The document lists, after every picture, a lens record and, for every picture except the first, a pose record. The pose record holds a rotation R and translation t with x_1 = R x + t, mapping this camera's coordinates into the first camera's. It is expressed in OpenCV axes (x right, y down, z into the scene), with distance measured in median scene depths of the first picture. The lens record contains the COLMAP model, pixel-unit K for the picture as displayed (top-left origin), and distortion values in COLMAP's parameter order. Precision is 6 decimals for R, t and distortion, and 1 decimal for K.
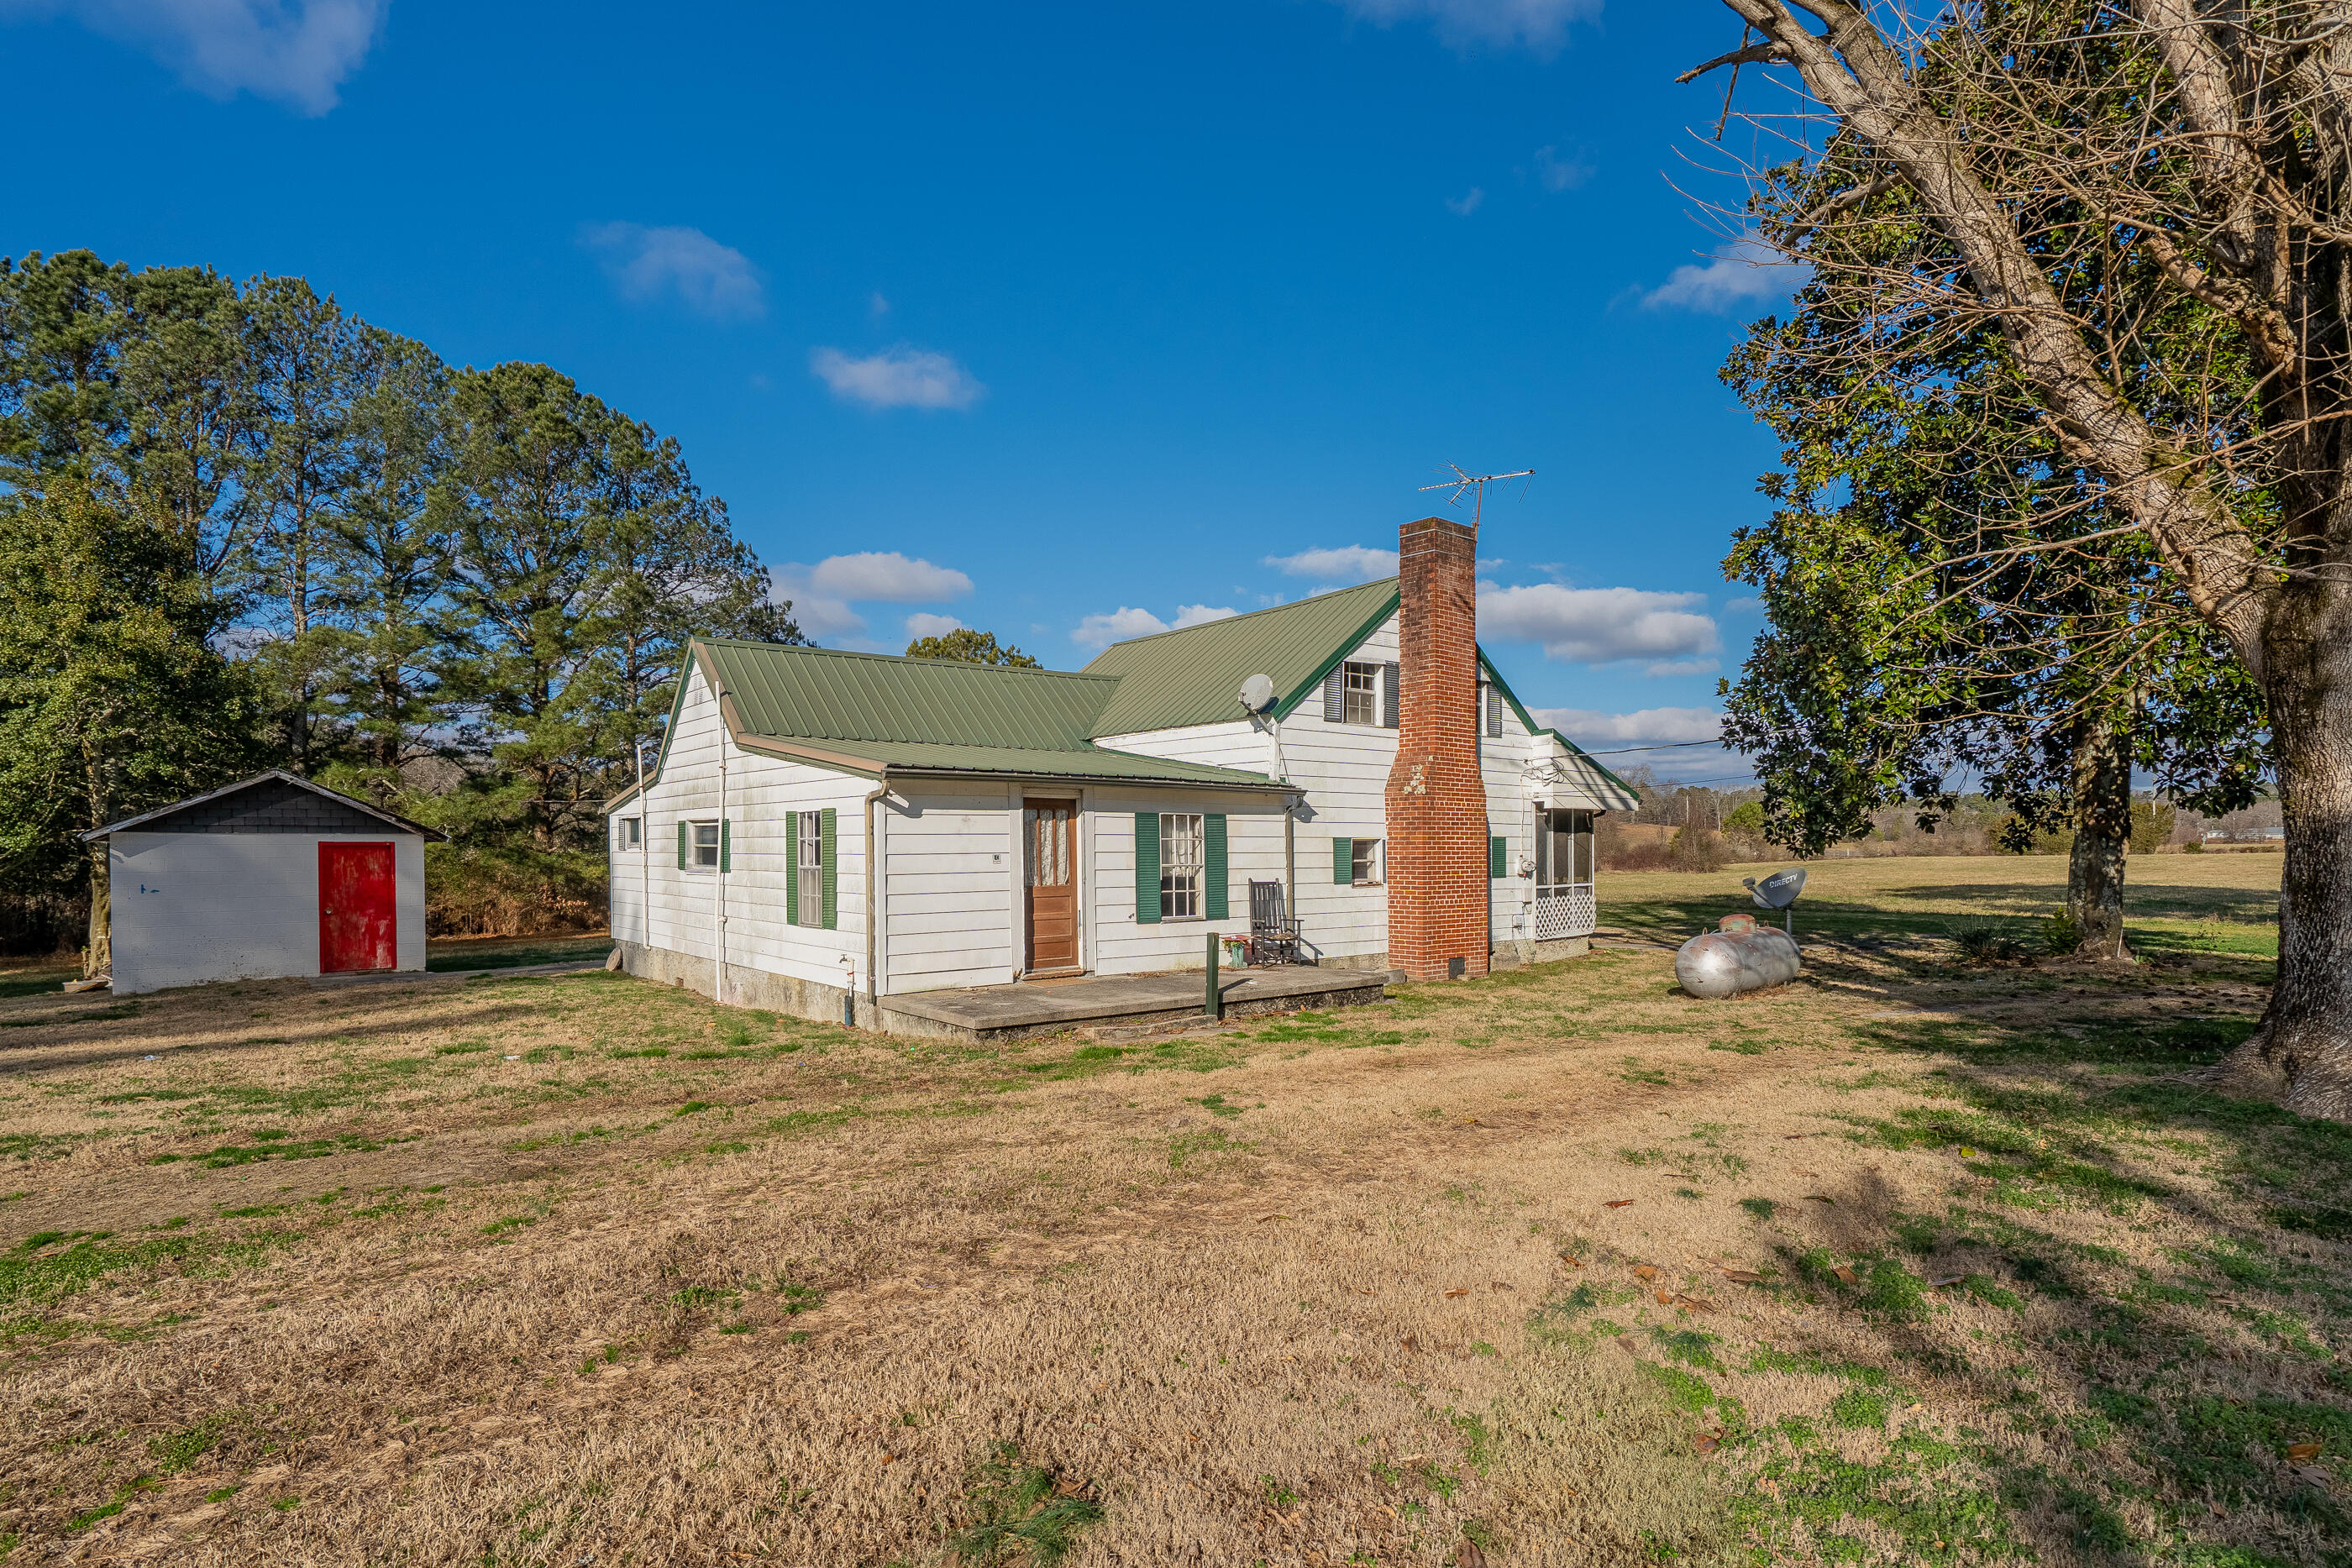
lens RADIAL K [[1200.3, 0, 1184.1], [0, 1200.3, 856.1], [0, 0, 1]] dist [-0.001177, -0.000030]
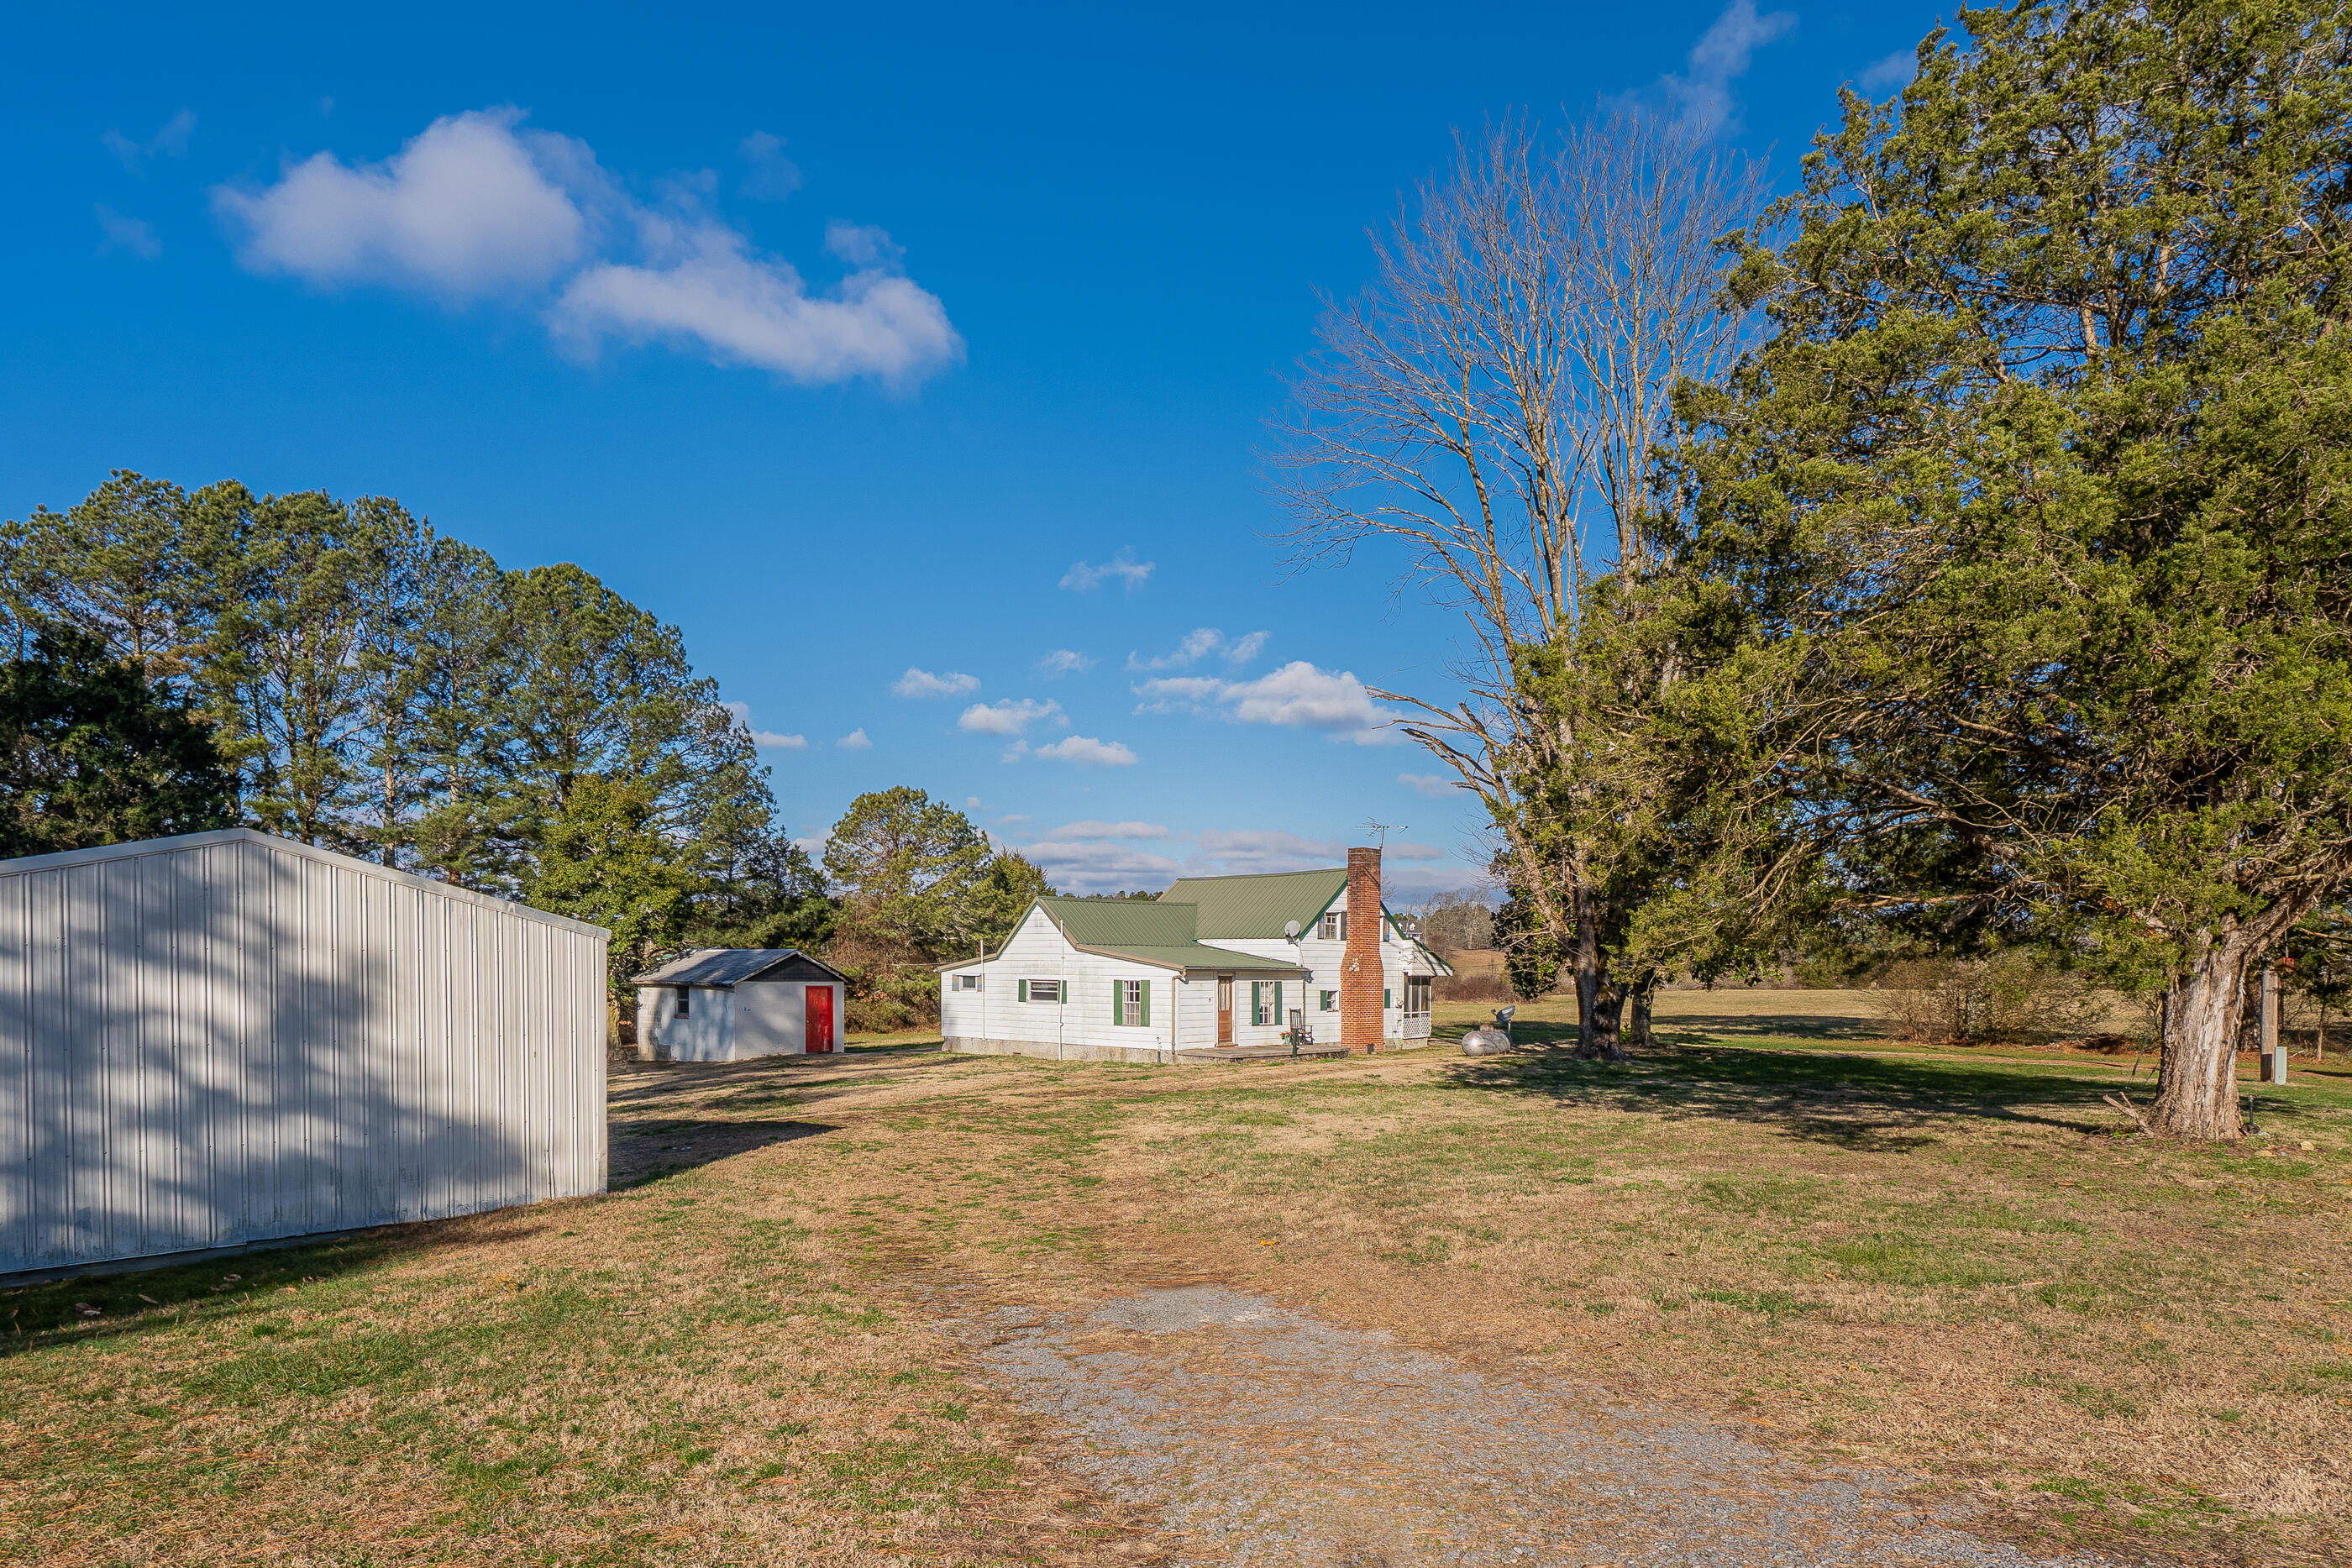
lens RADIAL K [[1353.8, 0, 1173.7], [0, 1353.8, 995.0], [0, 0, 1]] dist [0.000933, 0.000086]
pose [[0.989970, 0.008579, 0.141015, -0.512311], [-0.010167, 0.999893, 0.010548, -0.030553], [-0.140910, -0.011876, 0.989951, -1.499557]]
